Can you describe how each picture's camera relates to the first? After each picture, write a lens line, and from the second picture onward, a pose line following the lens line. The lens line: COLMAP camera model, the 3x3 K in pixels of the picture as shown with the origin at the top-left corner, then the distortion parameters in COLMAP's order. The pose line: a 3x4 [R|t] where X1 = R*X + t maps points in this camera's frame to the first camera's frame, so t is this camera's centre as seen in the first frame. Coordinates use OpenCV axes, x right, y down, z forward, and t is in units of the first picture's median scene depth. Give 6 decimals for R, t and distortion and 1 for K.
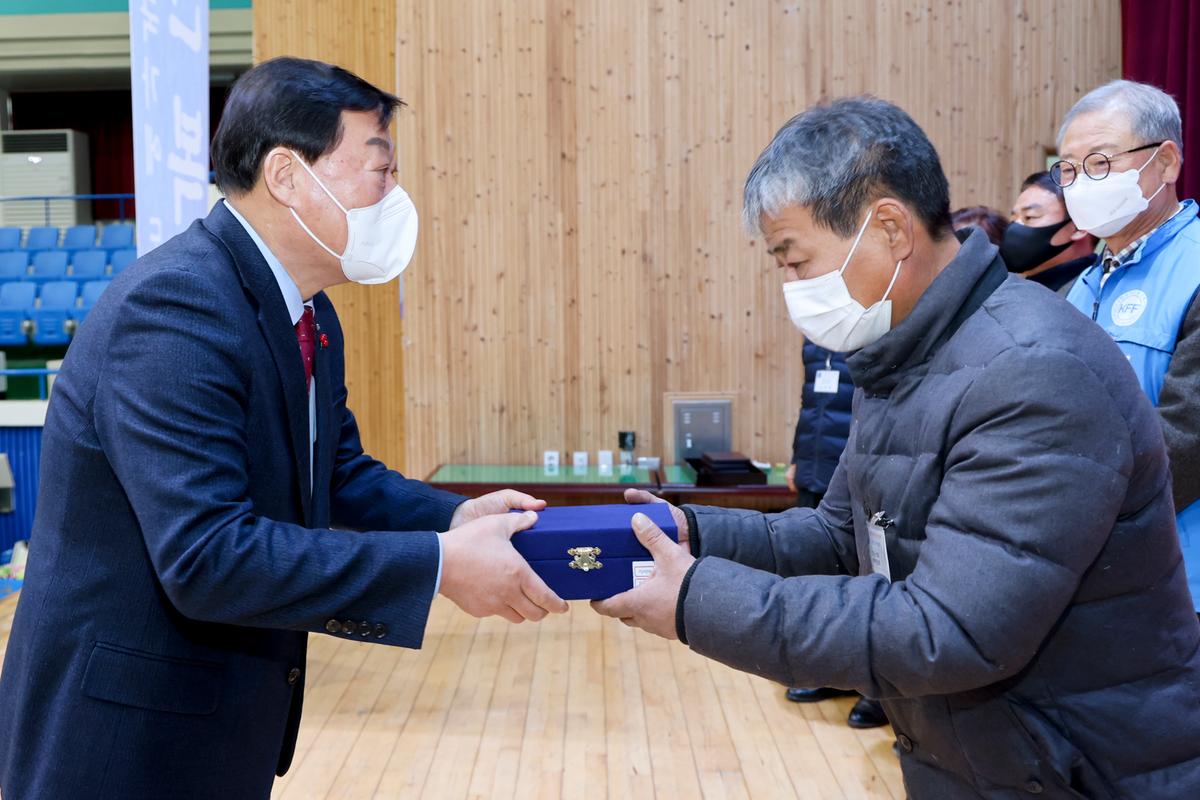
lens RADIAL K [[1184.4, 0, 513.9], [0, 1184.4, 352.8], [0, 0, 1]] dist [0.004761, 0.004943]
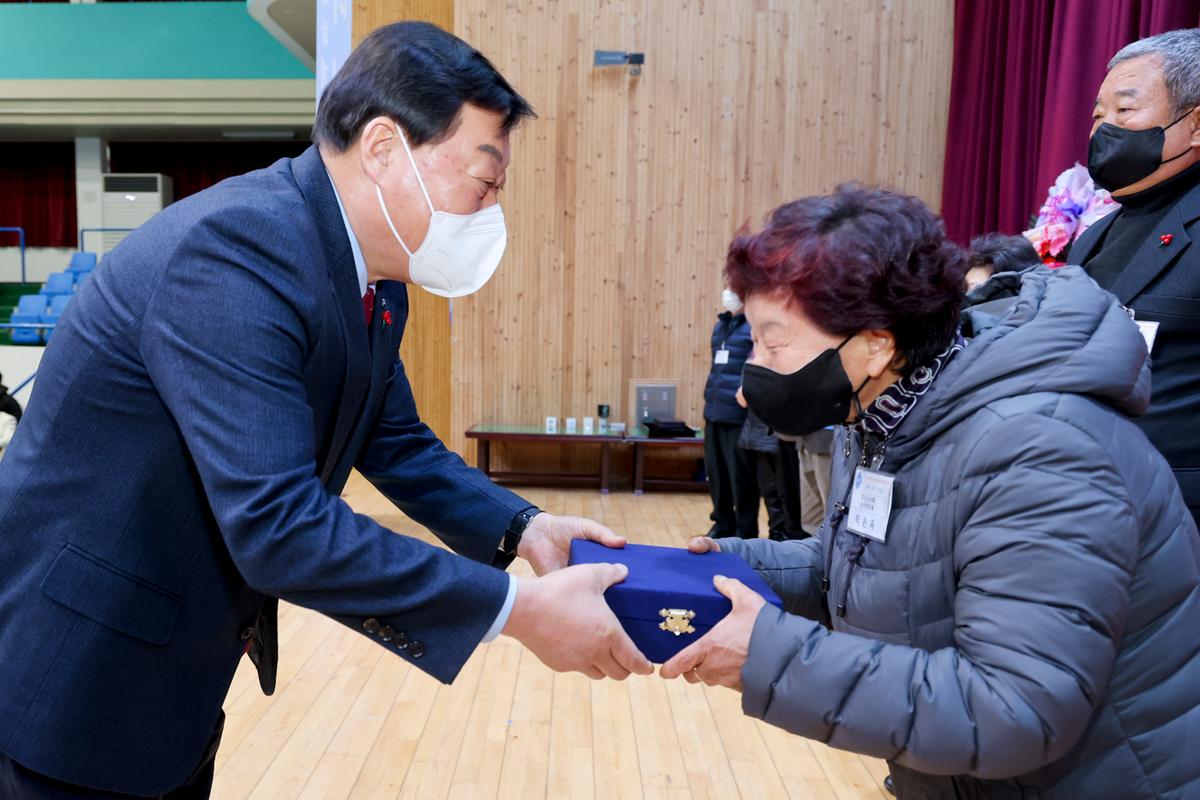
lens RADIAL K [[1163.8, 0, 480.1], [0, 1163.8, 448.1], [0, 0, 1]] dist [0.006571, 0.004314]
pose [[0.999509, 0.026856, -0.016165, -0.032429], [-0.025910, 0.998087, 0.056141, 0.043443], [0.017642, -0.055695, 0.998292, -0.441459]]
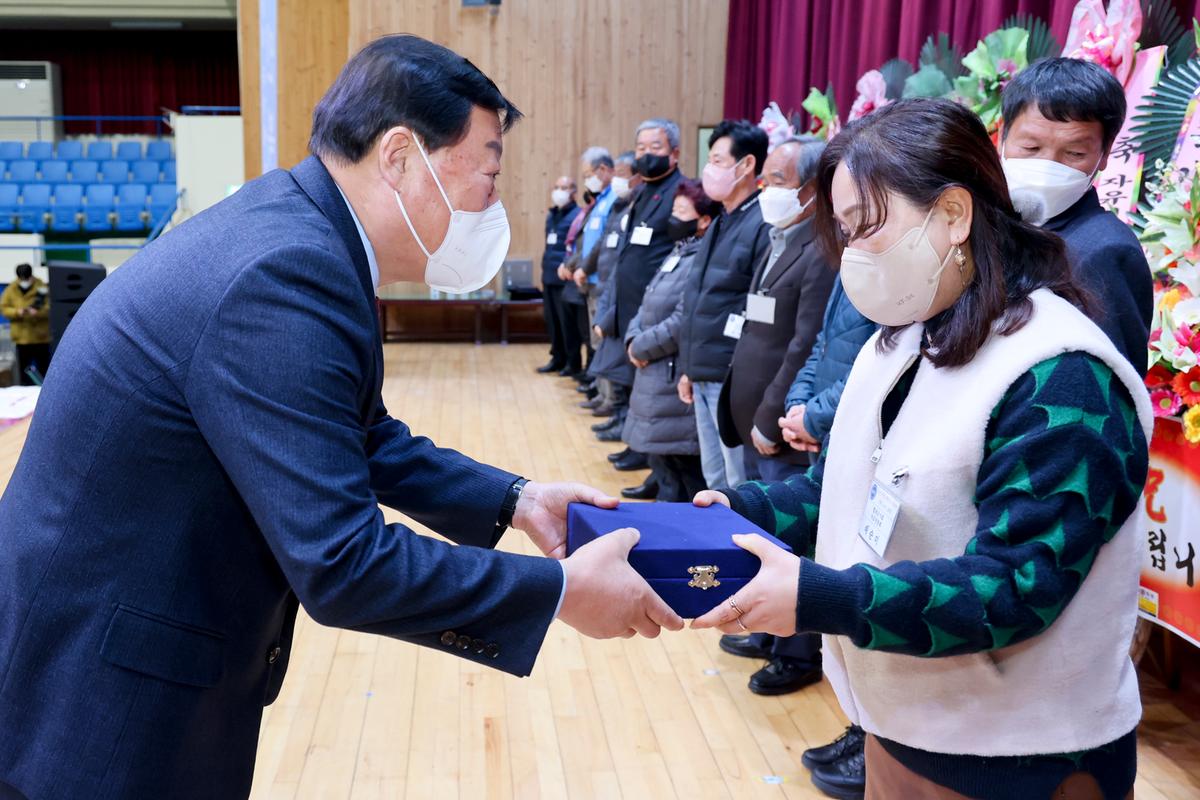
lens RADIAL K [[1233.5, 0, 500.1], [0, 1233.5, 369.2], [0, 0, 1]] dist [0.006366, 0.005671]
pose [[0.995583, 0.001276, 0.093872, -0.048067], [-0.009265, 0.996362, 0.084715, 0.048885], [-0.093423, -0.085211, 0.991973, -0.924178]]
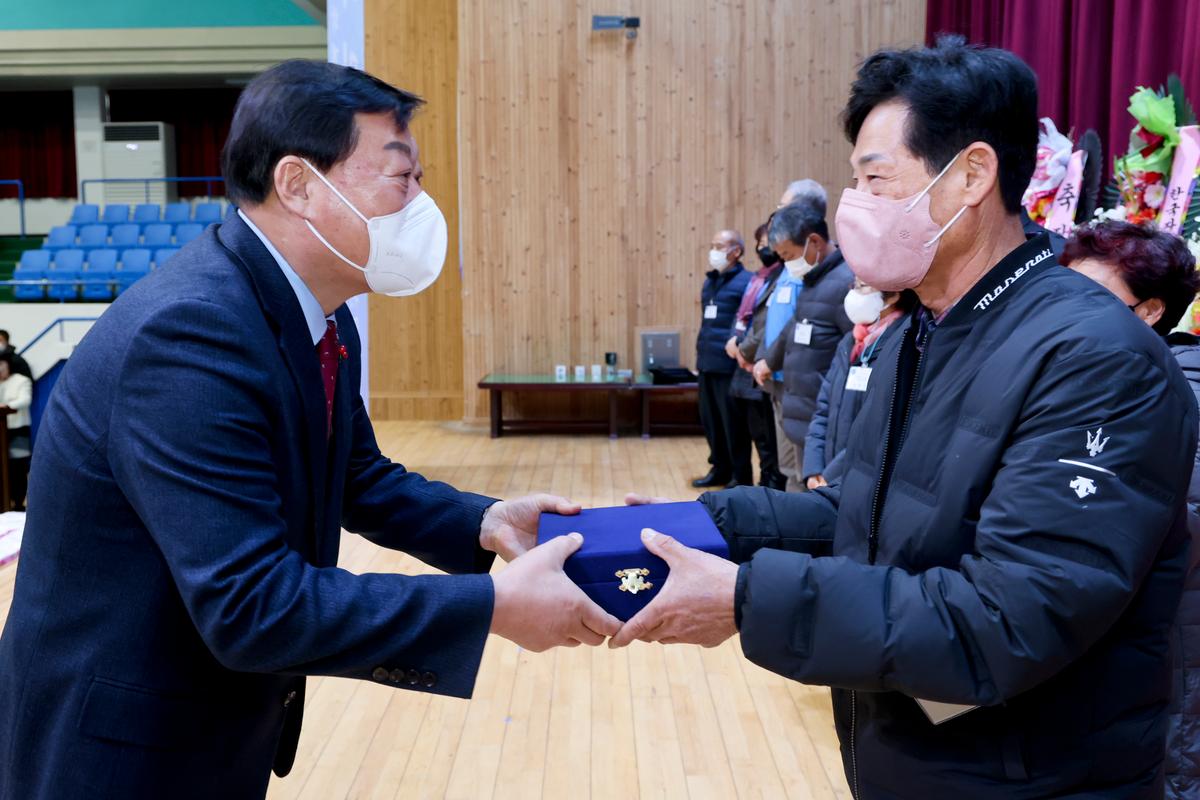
lens RADIAL K [[1219.3, 0, 545.6], [0, 1219.3, 345.2], [0, 0, 1]] dist [0.018839, -0.014793]
pose [[0.999687, 0.001702, 0.024977, -0.027010], [-0.002254, 0.999754, 0.022086, 0.022778], [-0.024933, -0.022135, 0.999444, -0.559402]]
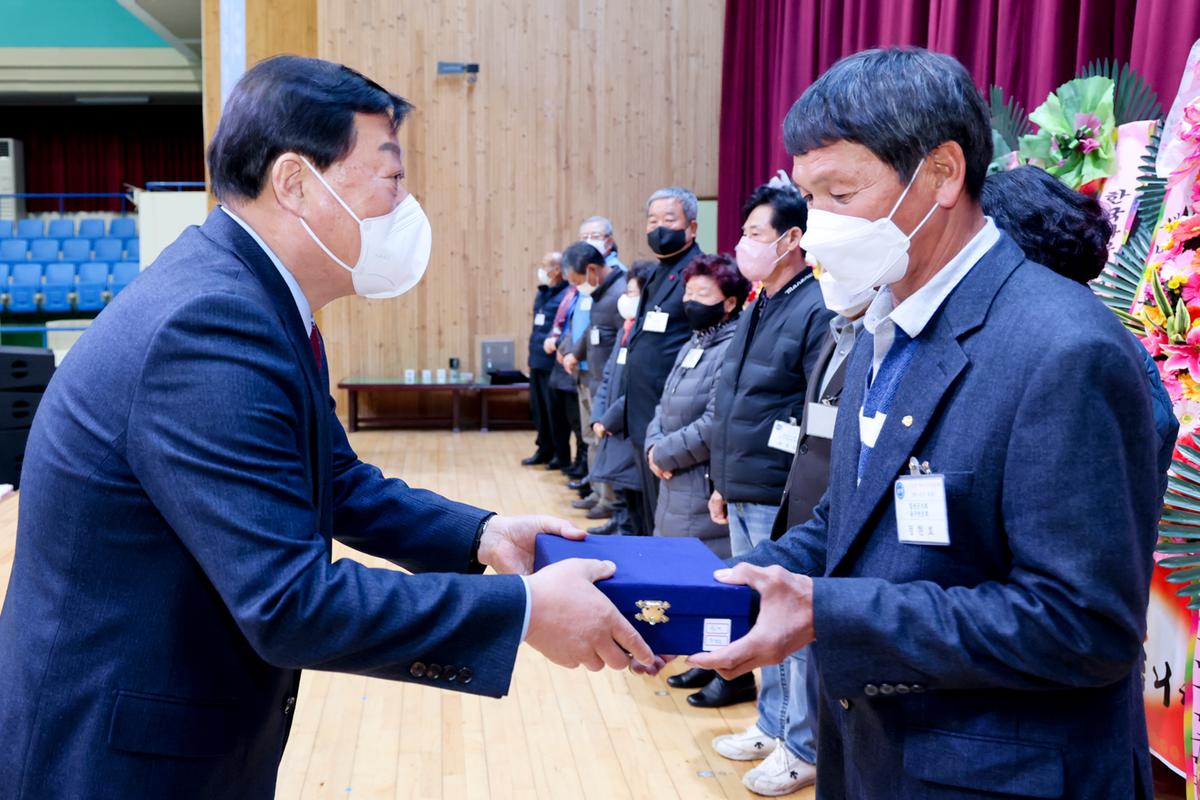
lens RADIAL K [[1266.7, 0, 461.2], [0, 1266.7, 374.1], [0, 0, 1]] dist [-0.002933, 0.022305]
pose [[0.996577, 0.001146, 0.082668, -0.046310], [-0.003318, 0.999653, 0.026141, 0.041894], [-0.082609, -0.026326, 0.996234, -0.838953]]
